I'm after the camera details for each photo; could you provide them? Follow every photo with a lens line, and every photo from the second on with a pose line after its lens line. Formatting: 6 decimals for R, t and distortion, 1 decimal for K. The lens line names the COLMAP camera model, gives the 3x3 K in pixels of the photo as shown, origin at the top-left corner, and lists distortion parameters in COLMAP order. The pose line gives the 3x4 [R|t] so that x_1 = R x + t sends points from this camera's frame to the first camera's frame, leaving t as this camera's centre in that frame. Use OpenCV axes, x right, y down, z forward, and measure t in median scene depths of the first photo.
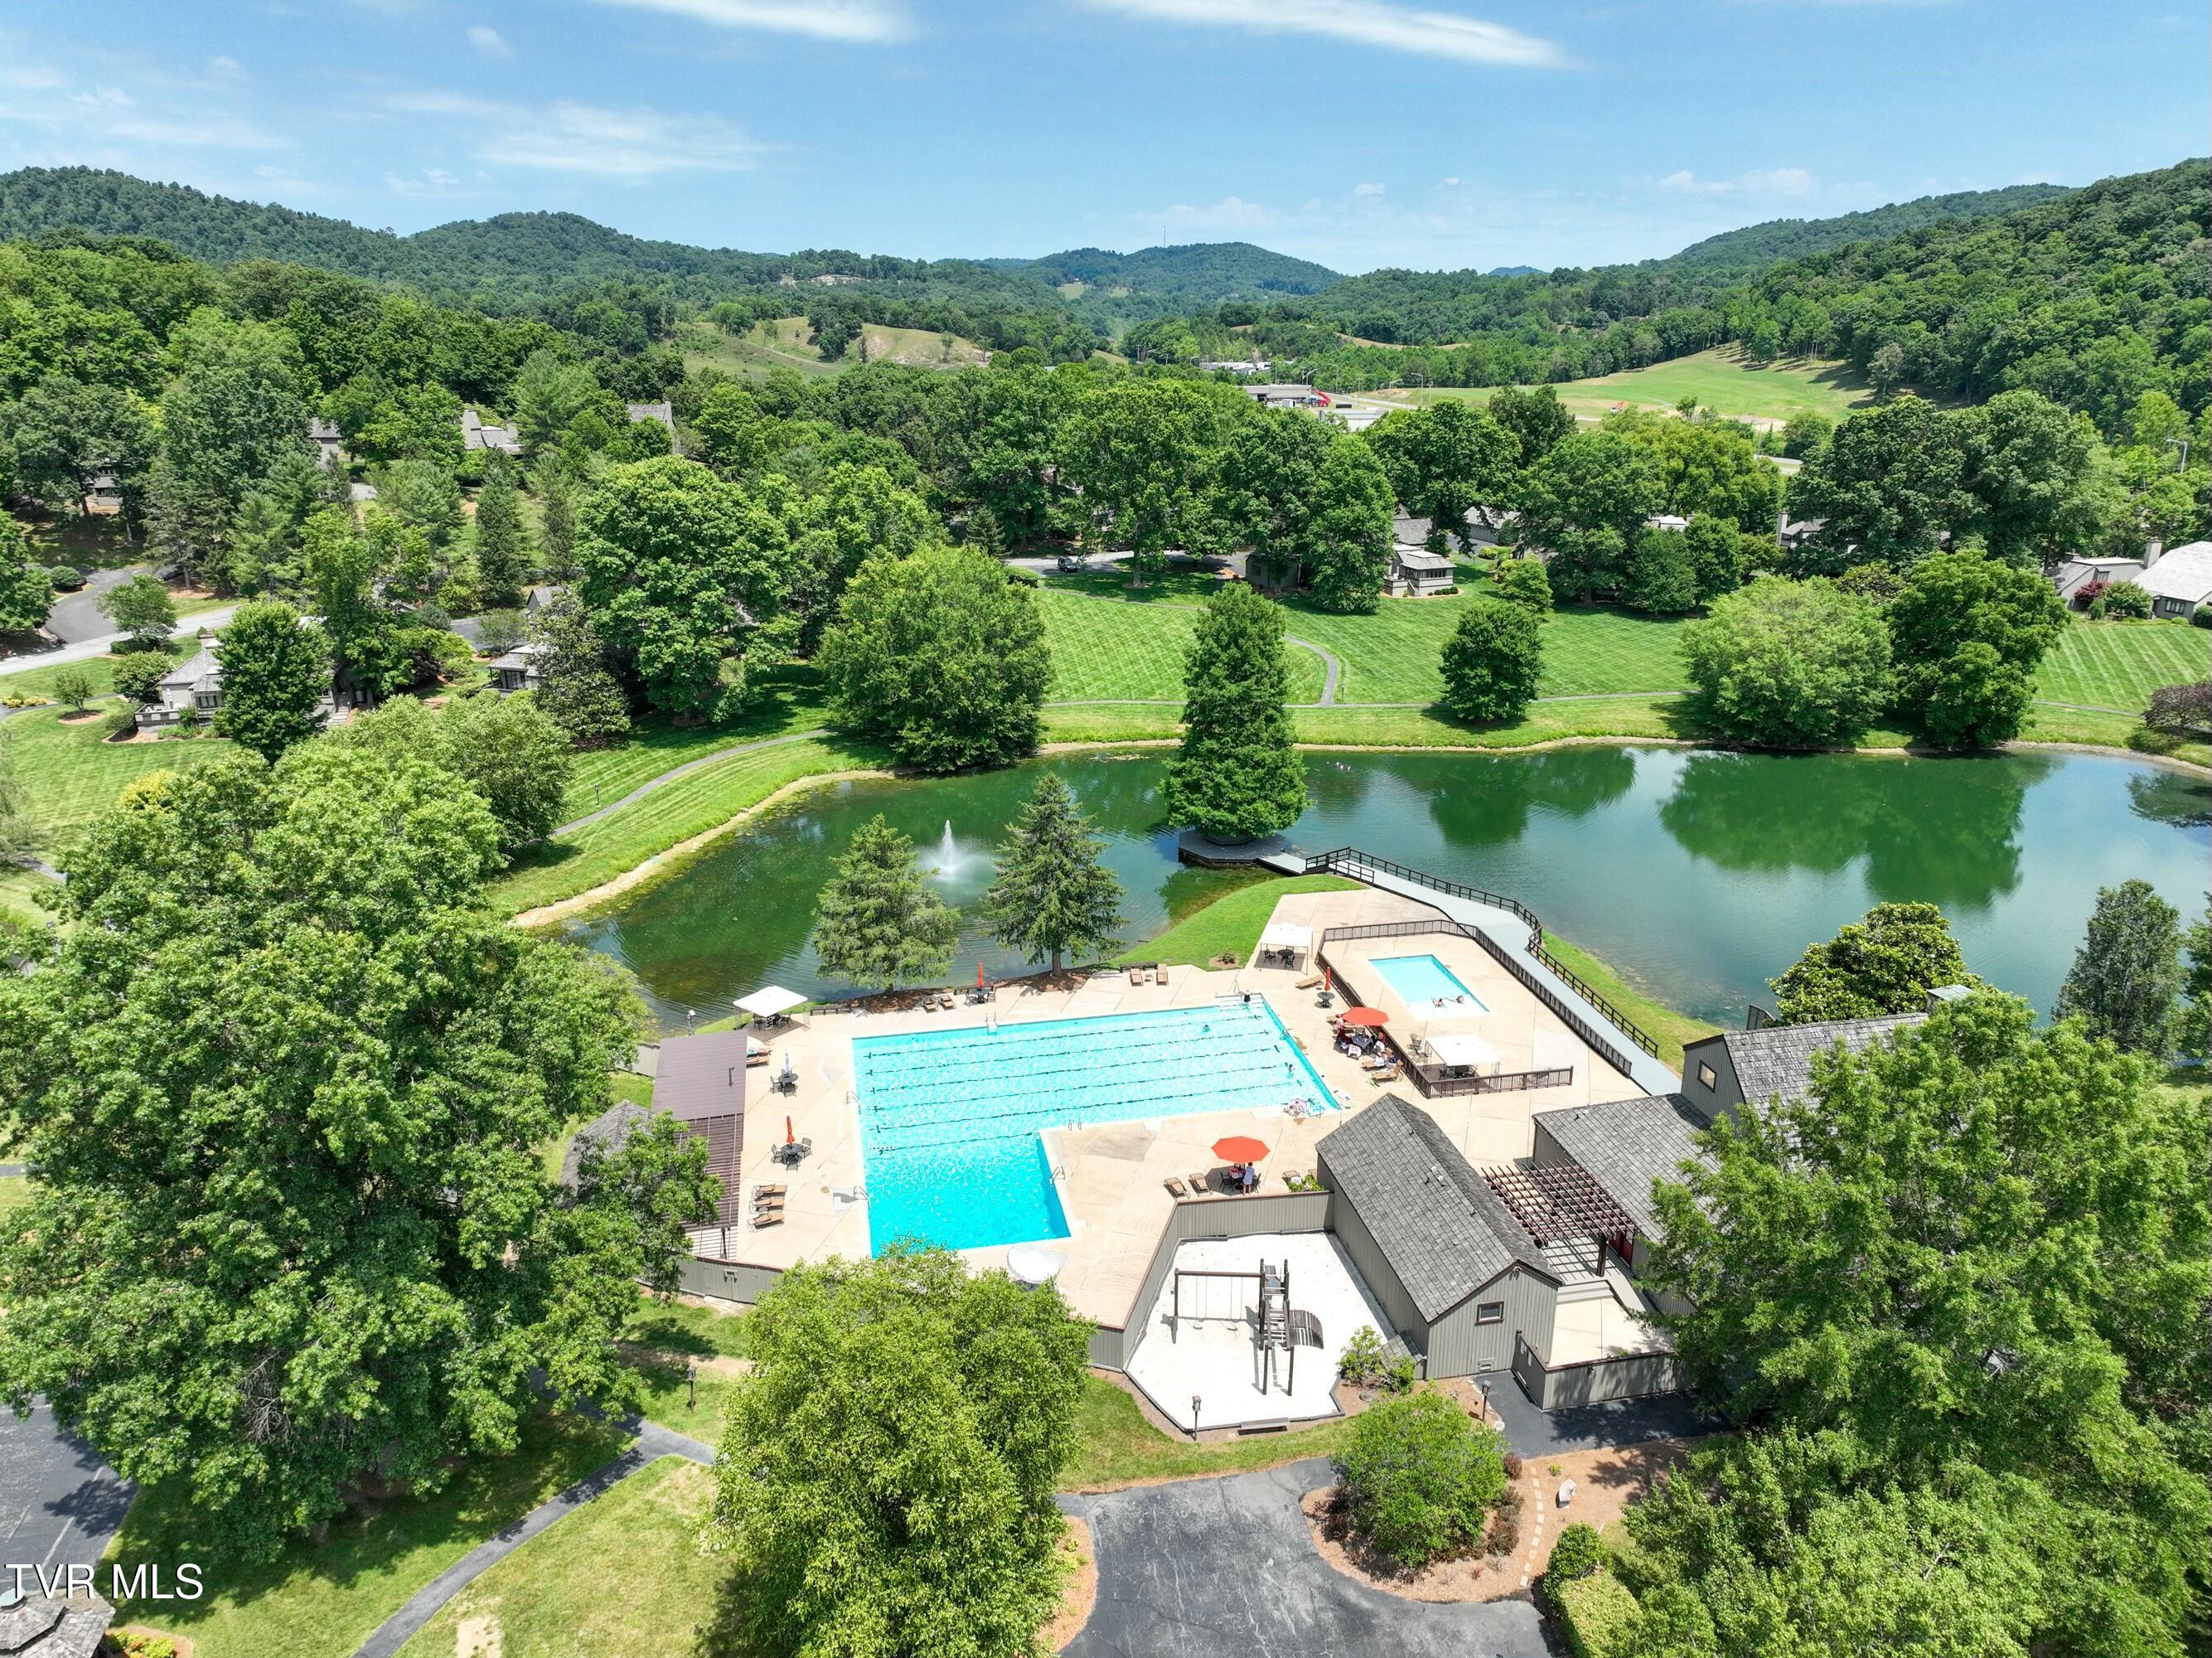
lens RADIAL K [[1560.2, 0, 1127.1], [0, 1560.2, 830.9], [0, 0, 1]] dist [-0.002728, 0.018672]
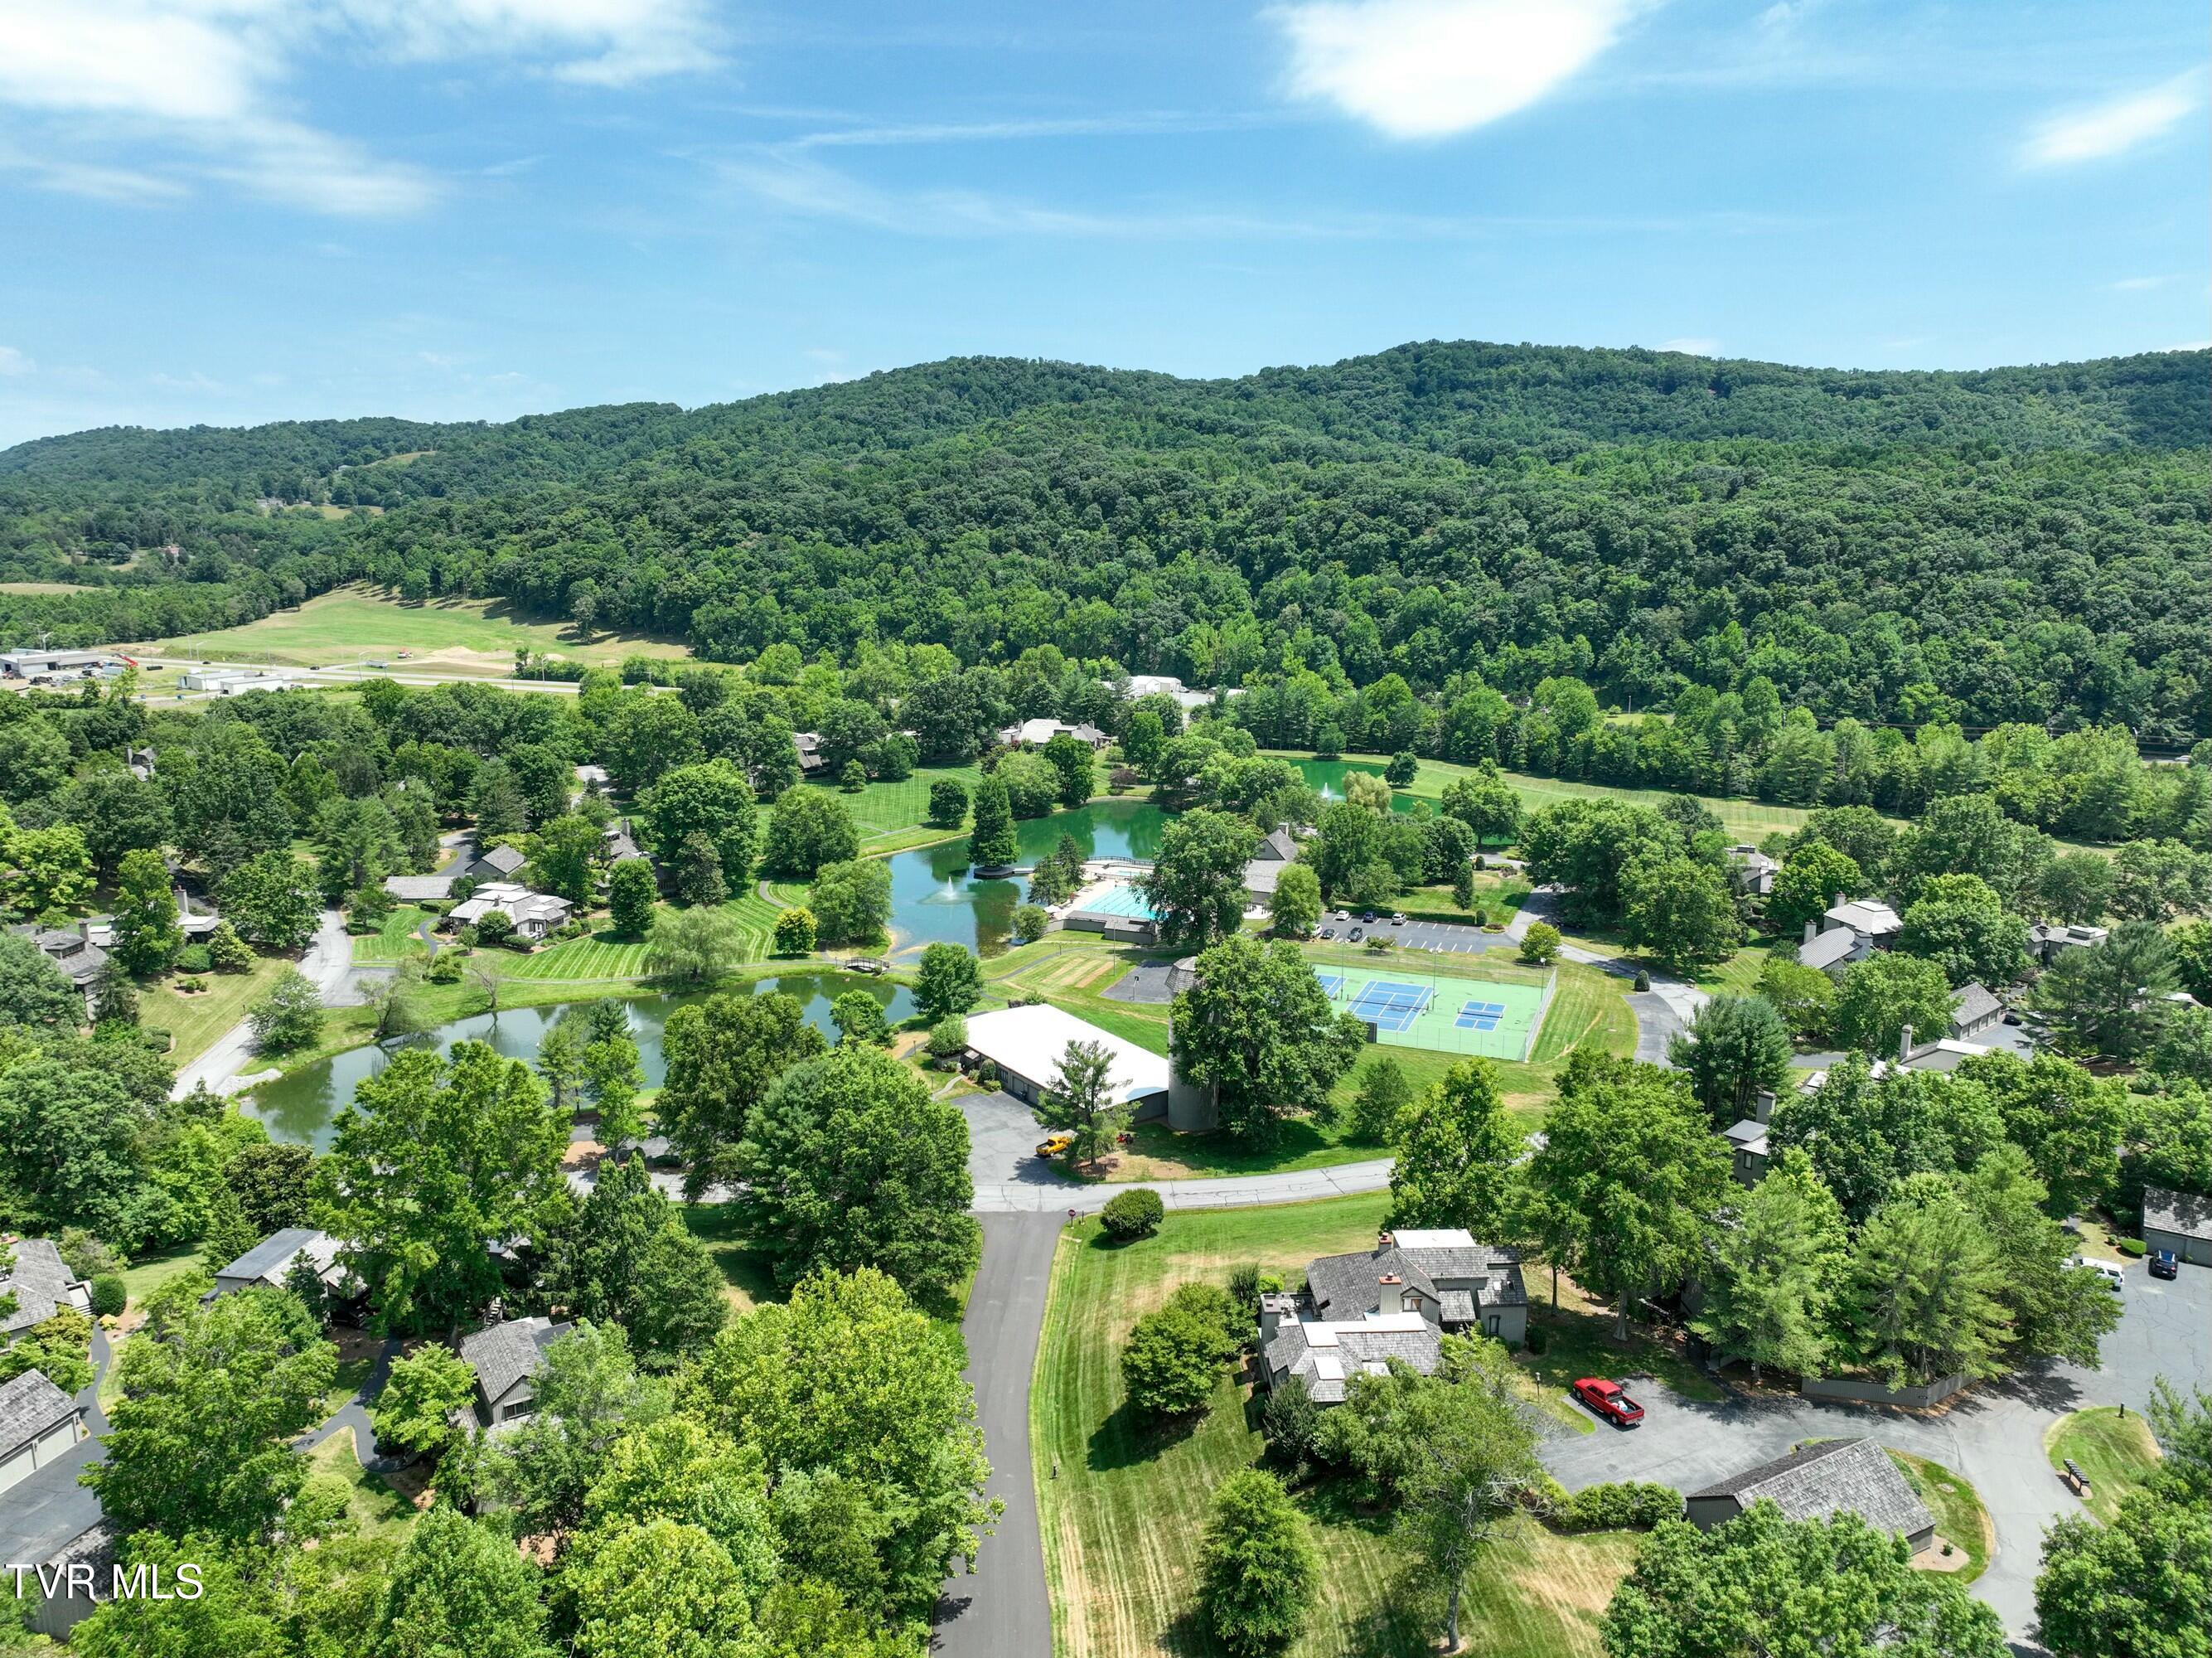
lens RADIAL K [[1560.2, 0, 1115.4], [0, 1560.2, 862.3], [0, 0, 1]] dist [-0.002728, 0.018672]
pose [[0.552994, -0.186144, 0.812125, -1.284891], [0.258314, 0.964999, 0.045292, -0.047436], [-0.792131, 0.184738, 0.581722, -0.483528]]
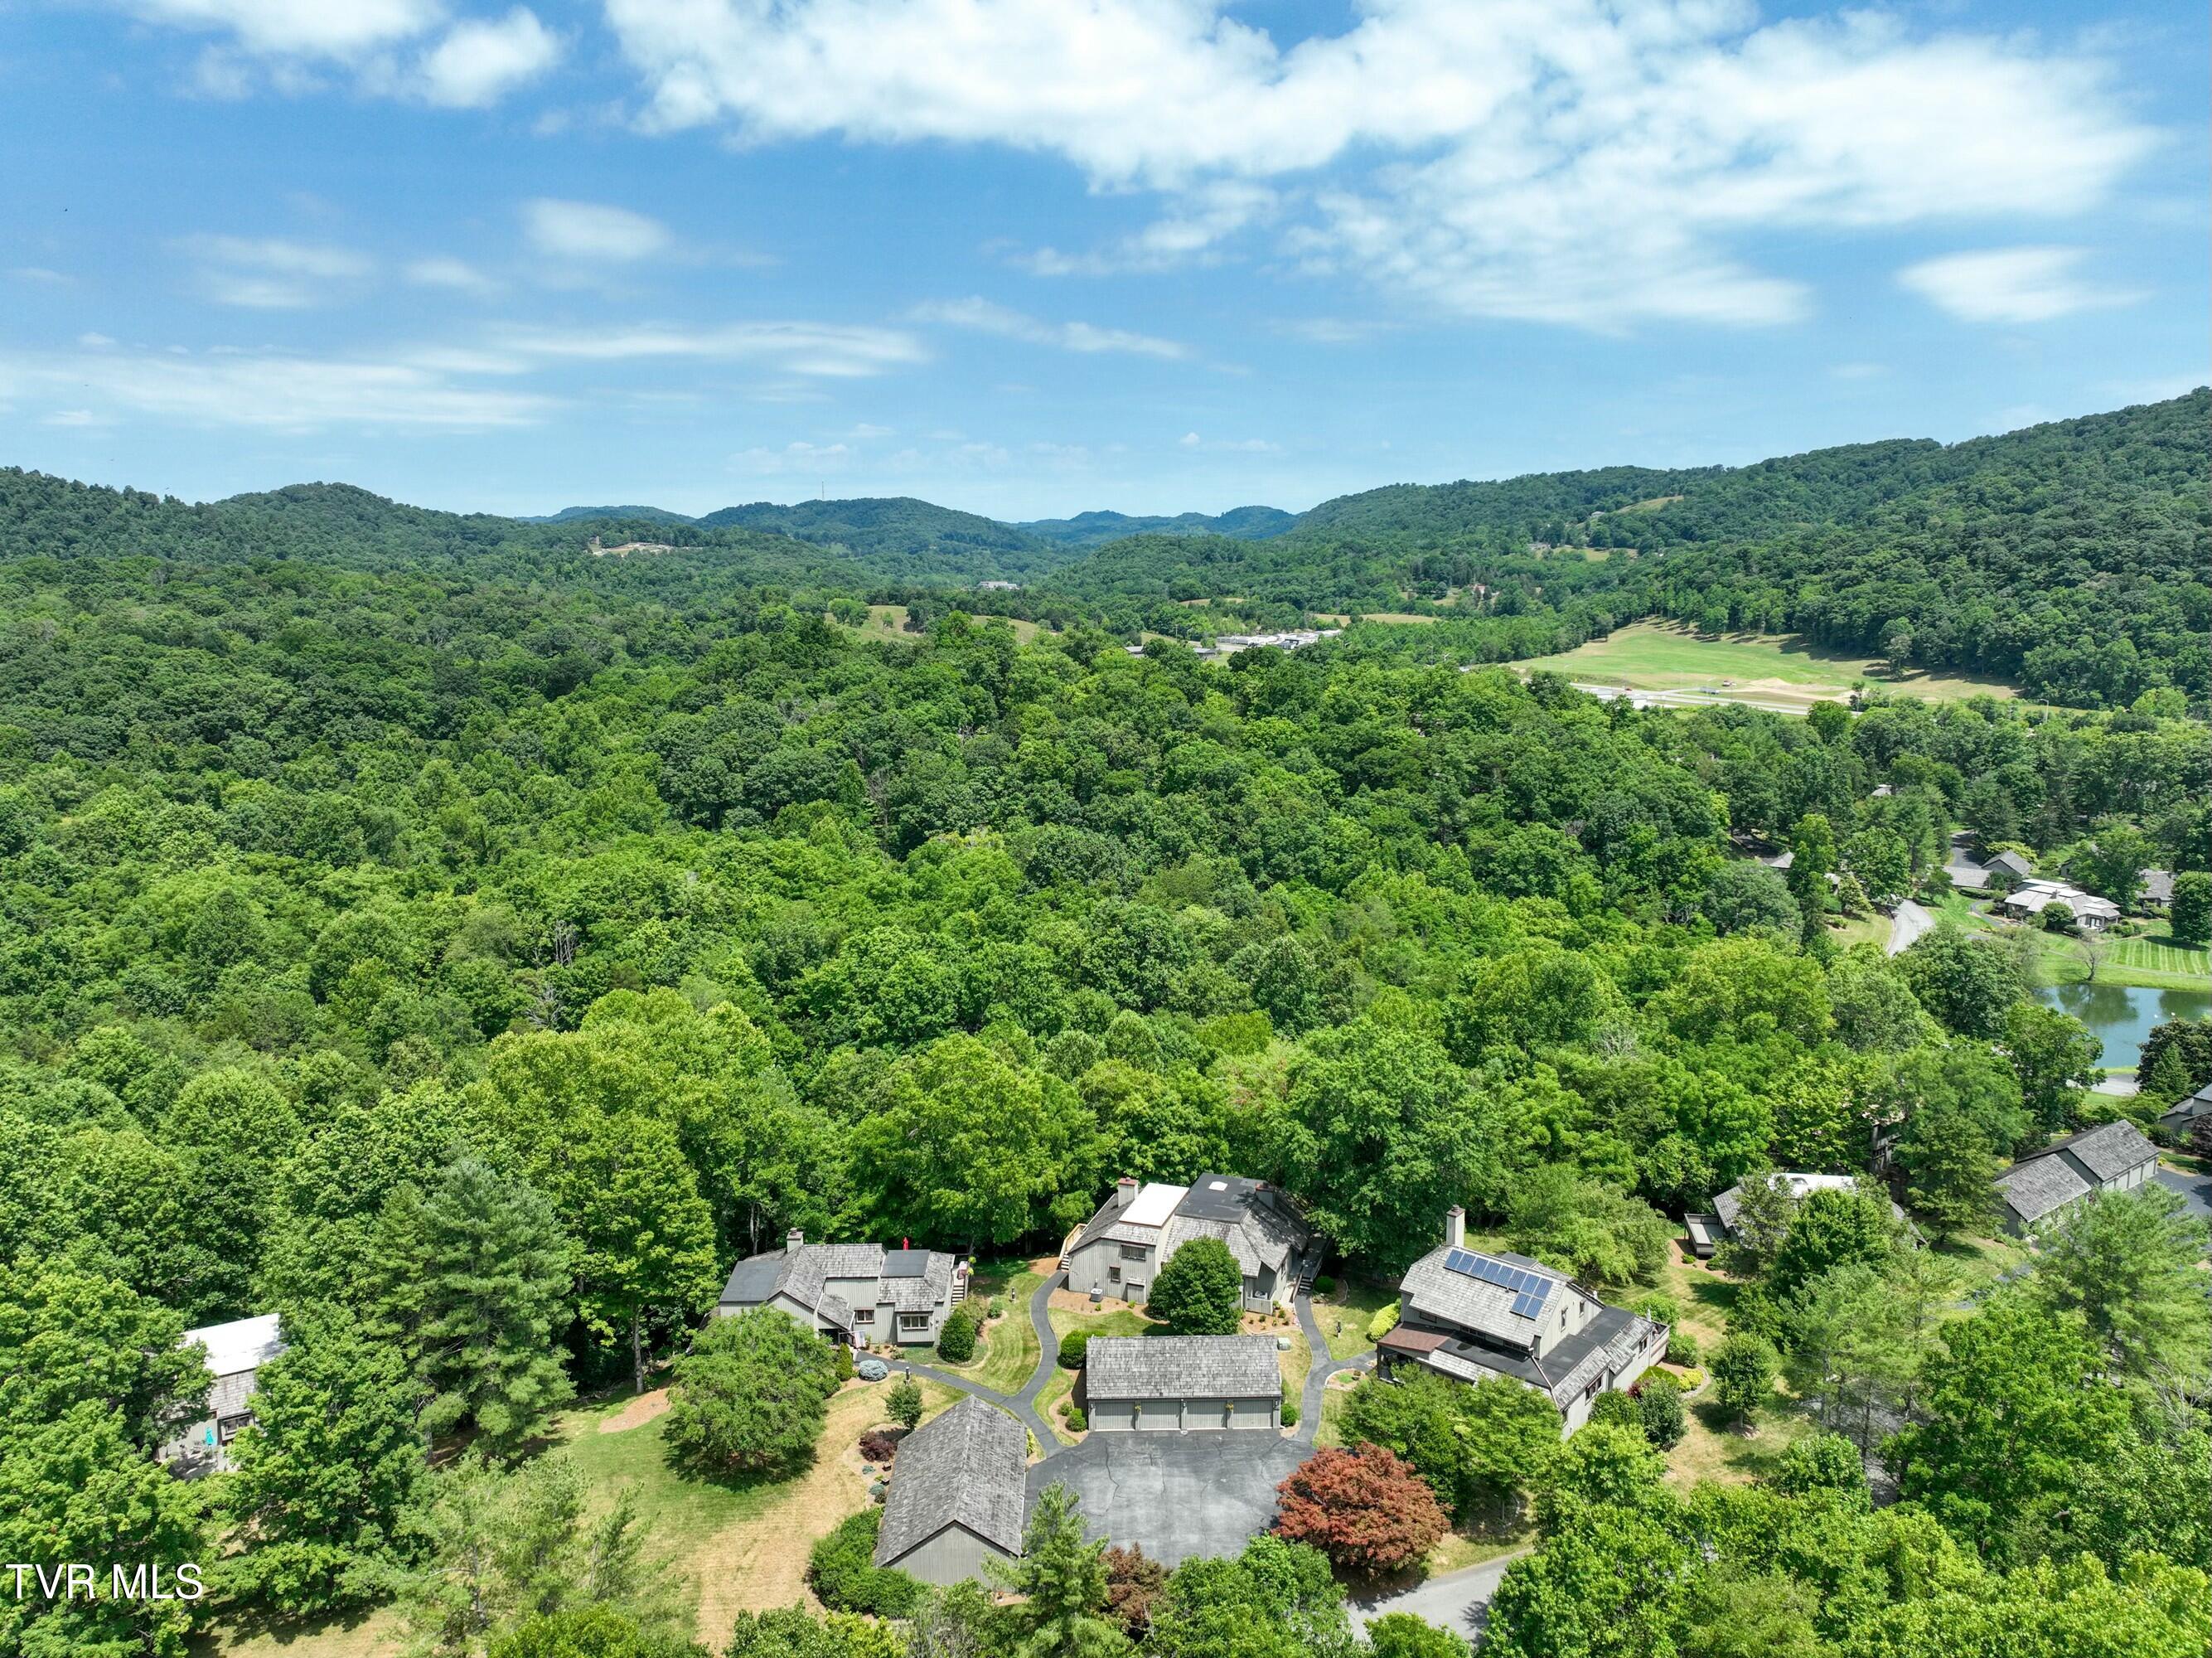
lens RADIAL K [[1560.2, 0, 1098.5], [0, 1560.2, 826.0], [0, 0, 1]] dist [-0.002728, 0.018672]
pose [[0.962351, -0.059310, 0.265261, -1.838492], [0.096357, 0.986965, -0.128902, -0.050703], [-0.254158, 0.149608, 0.955521, -0.528216]]
